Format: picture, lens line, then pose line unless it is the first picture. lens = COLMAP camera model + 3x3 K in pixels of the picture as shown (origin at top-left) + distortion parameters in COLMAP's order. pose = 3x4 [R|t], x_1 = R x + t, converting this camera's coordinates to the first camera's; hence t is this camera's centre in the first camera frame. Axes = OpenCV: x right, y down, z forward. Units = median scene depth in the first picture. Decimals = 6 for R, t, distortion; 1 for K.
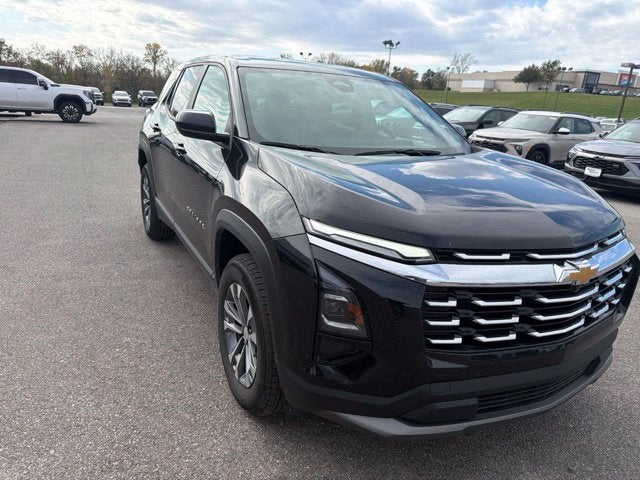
lens RADIAL K [[456.6, 0, 319.5], [0, 456.6, 238.2], [0, 0, 1]] dist [0.014968, -0.020269]
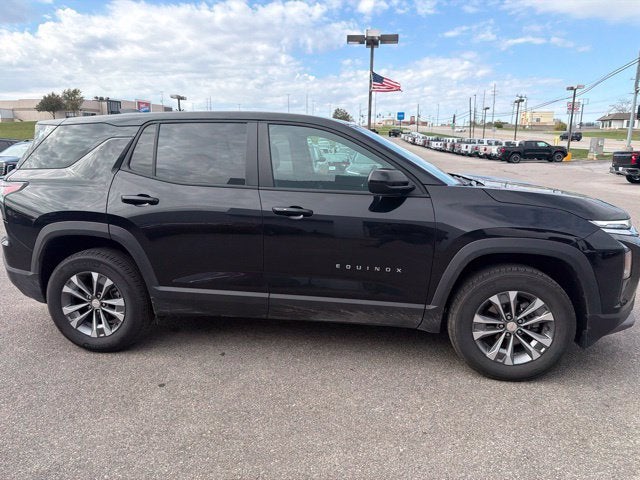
lens RADIAL K [[456.6, 0, 321.0], [0, 456.6, 237.5], [0, 0, 1]] dist [0.014968, -0.020269]
pose [[0.591685, -0.229638, 0.772771, -1.302552], [0.272858, 0.959042, 0.076072, -0.260261], [-0.758589, 0.165846, 0.630109, 0.486538]]
